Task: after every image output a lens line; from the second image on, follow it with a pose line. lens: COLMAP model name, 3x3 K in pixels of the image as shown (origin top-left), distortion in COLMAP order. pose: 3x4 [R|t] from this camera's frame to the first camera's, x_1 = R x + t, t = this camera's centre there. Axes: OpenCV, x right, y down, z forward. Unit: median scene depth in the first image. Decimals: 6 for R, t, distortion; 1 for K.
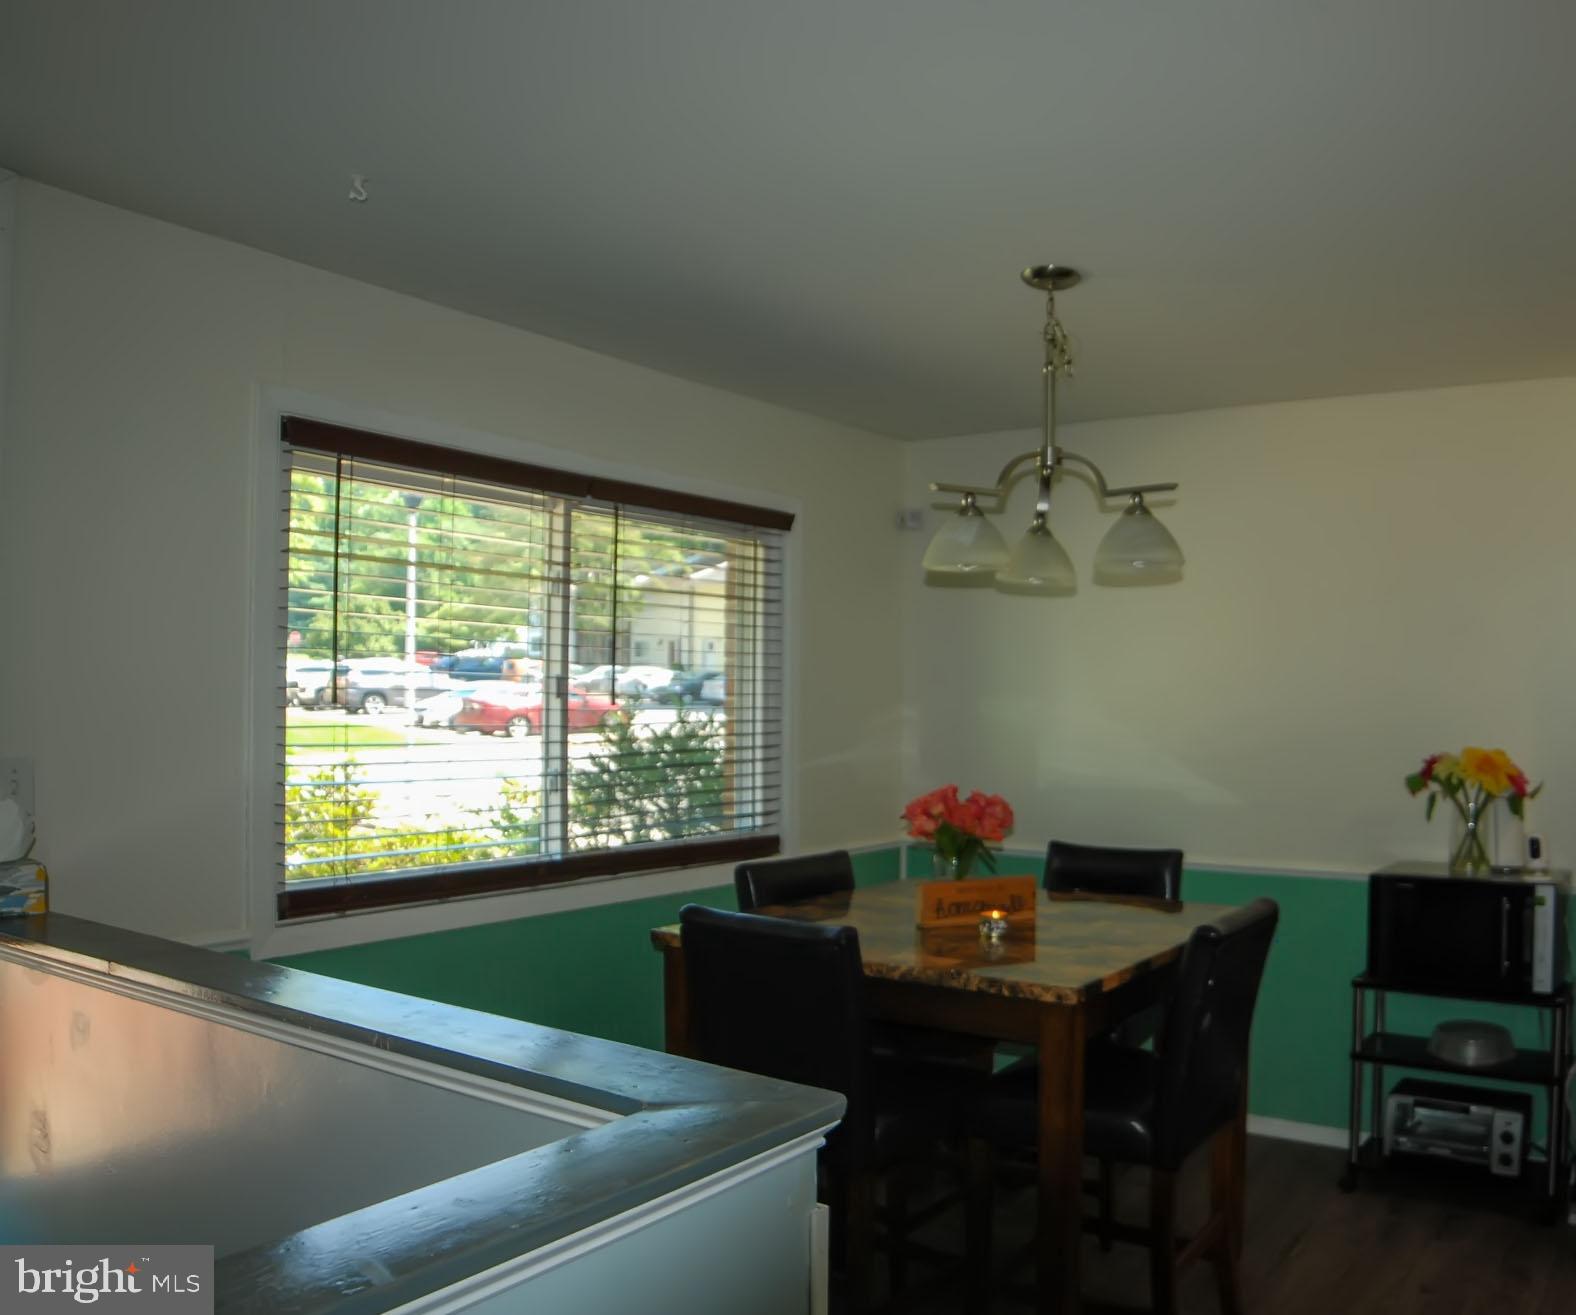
lens RADIAL K [[1268.3, 0, 788.0], [0, 1268.3, 657.5], [0, 0, 1]] dist [-0.091146, -0.004160]
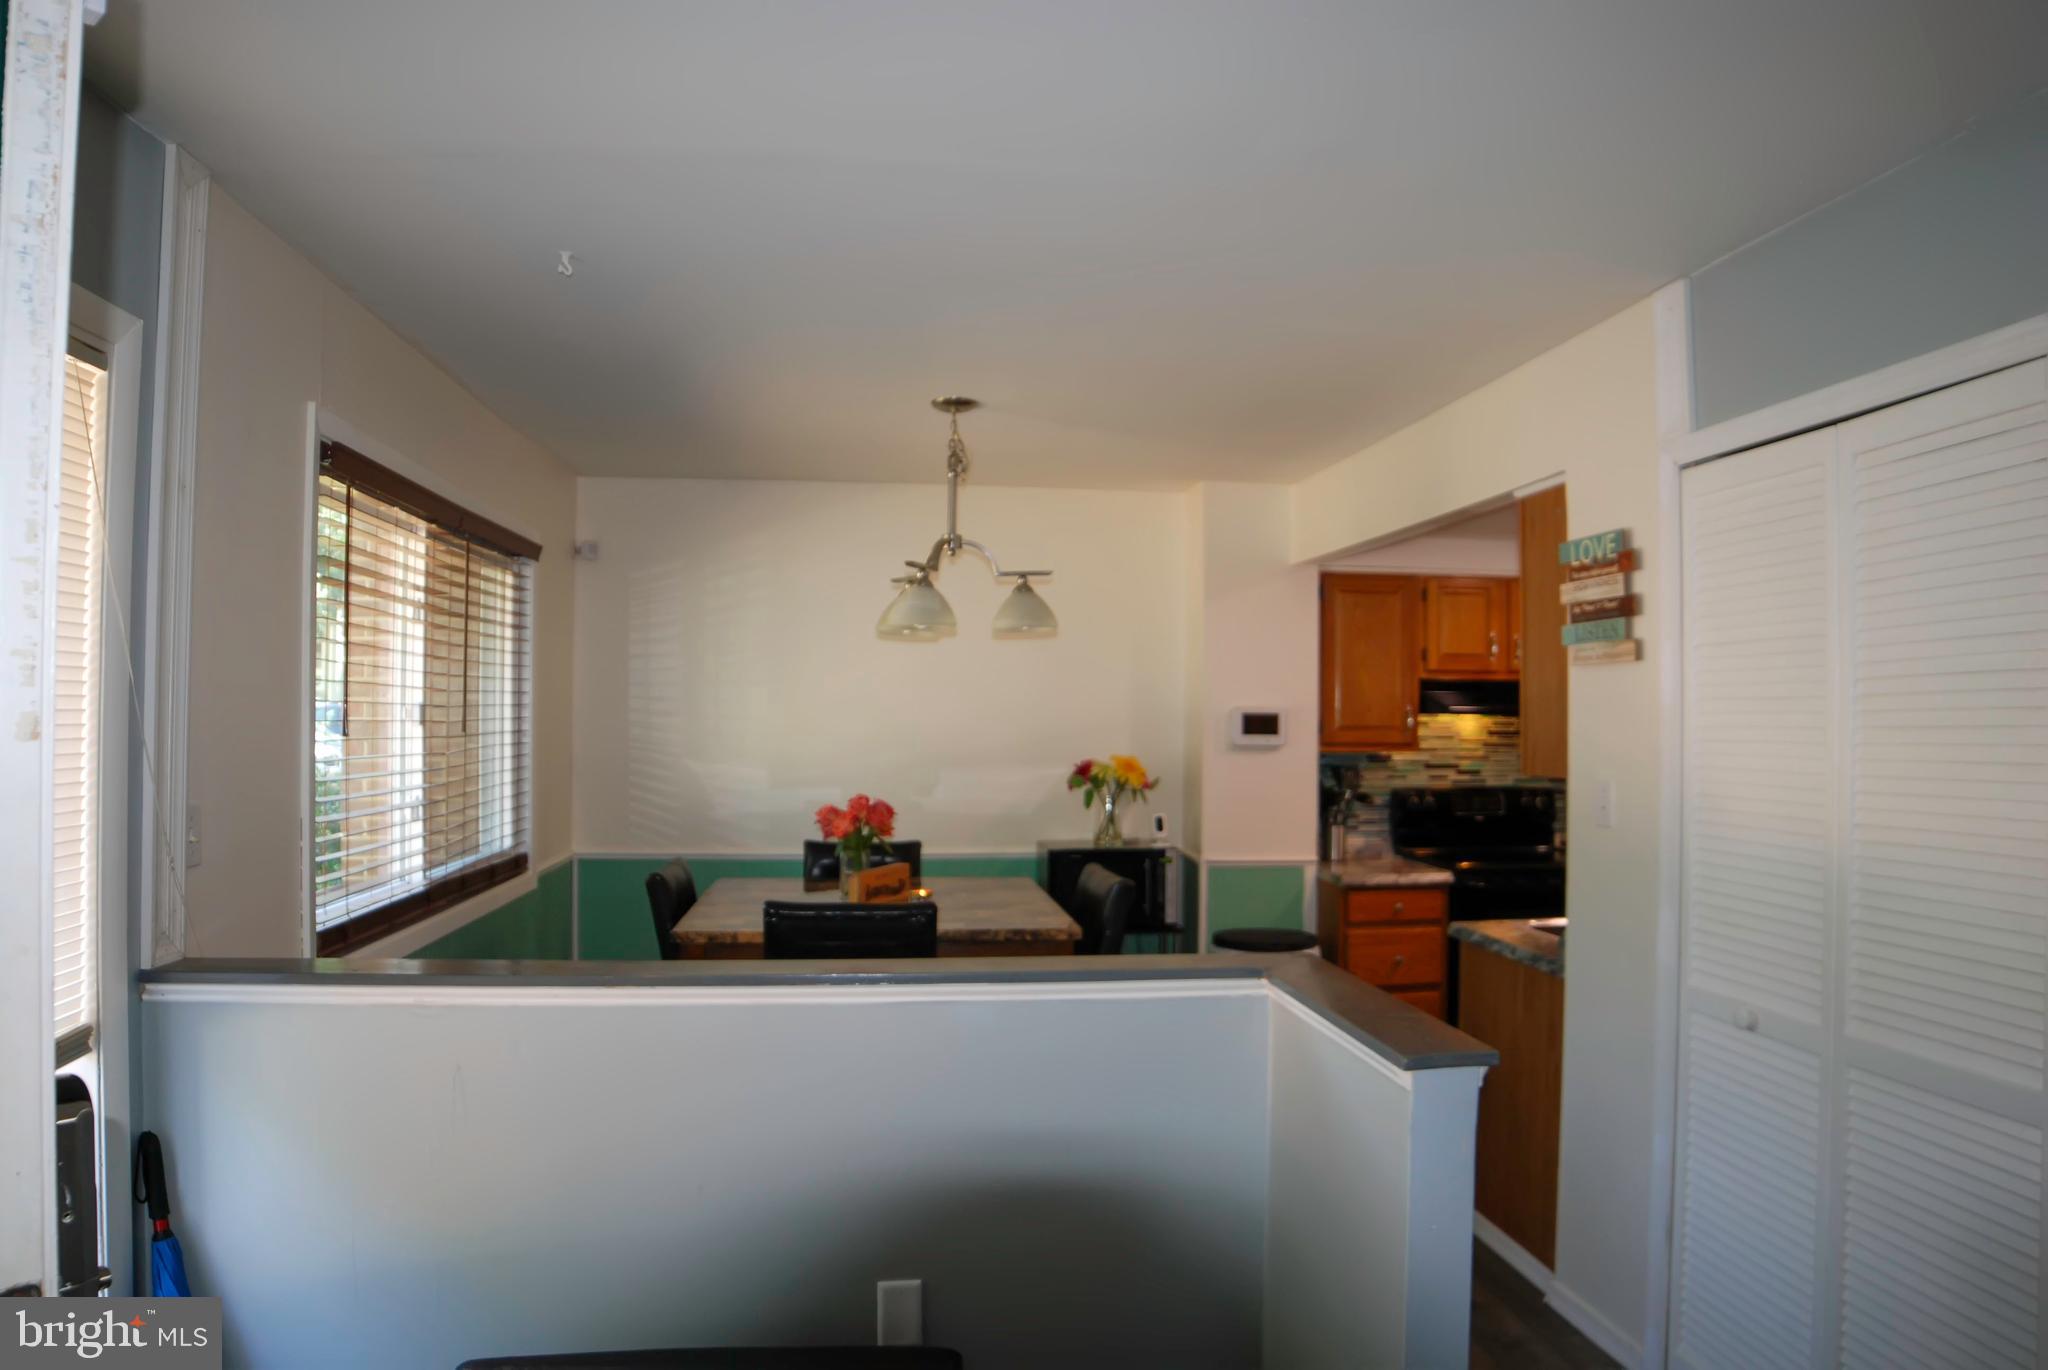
lens RADIAL K [[1269.2, 0, 1024.0], [0, 1269.2, 685.0], [0, 0, 1]] dist [-0.124993, 0.051517]
pose [[0.778423, 0.009183, 0.627672, -0.458636], [-0.018074, 0.999806, 0.007787, -0.017477], [-0.627479, -0.017406, 0.778439, -0.061604]]
